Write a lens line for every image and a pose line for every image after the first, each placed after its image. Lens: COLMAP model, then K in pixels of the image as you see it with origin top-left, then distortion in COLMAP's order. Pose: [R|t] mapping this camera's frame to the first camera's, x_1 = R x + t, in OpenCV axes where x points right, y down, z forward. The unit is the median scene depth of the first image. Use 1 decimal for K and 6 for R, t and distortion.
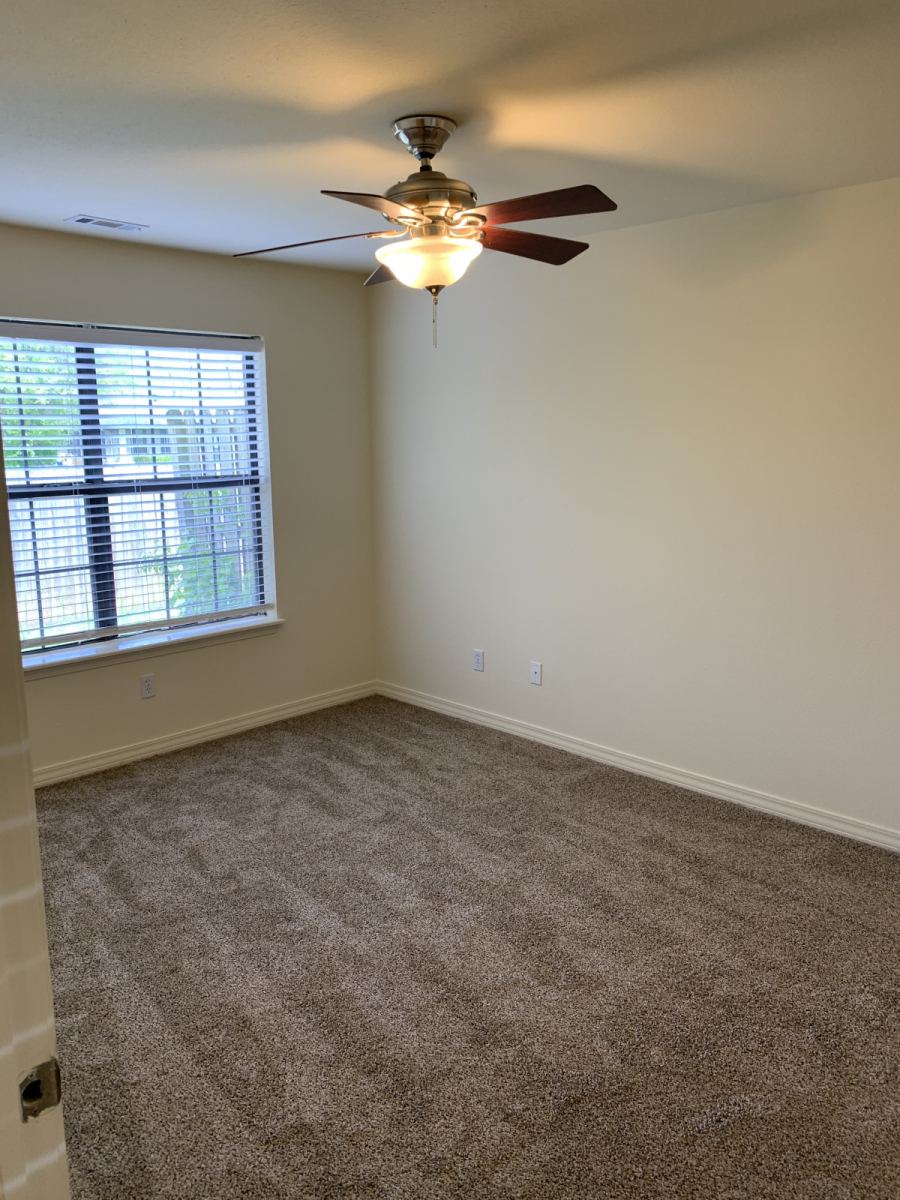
lens RADIAL K [[903.4, 0, 454.0], [0, 903.4, 595.1], [0, 0, 1]] dist [0.191304, -0.428706]
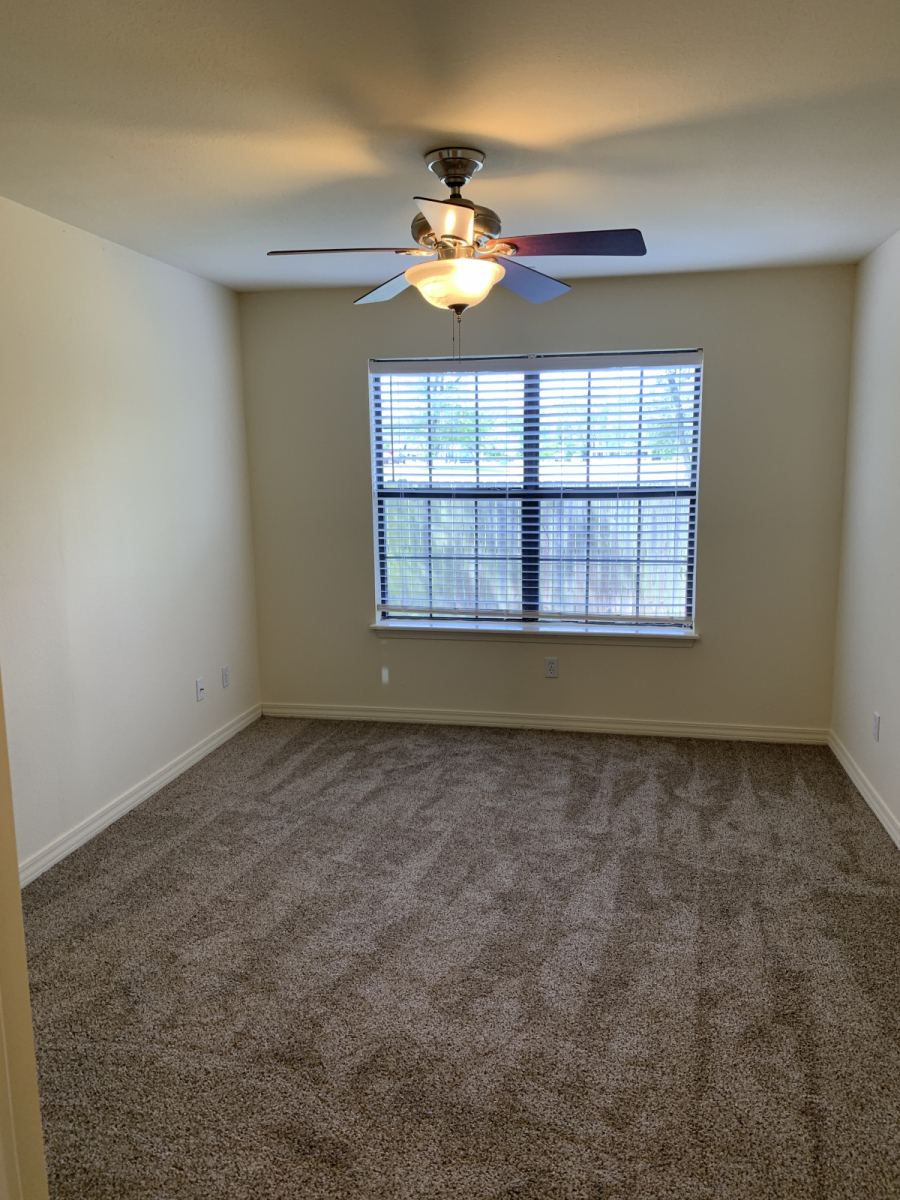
lens RADIAL K [[910.0, 0, 445.7], [0, 910.0, 597.6], [0, 0, 1]] dist [0.093961, -0.140901]
pose [[0.561990, 0.135599, -0.815954, 0.532124], [-0.144794, 0.987367, 0.064358, -0.042986], [0.814372, 0.081977, 0.574524, 0.247548]]
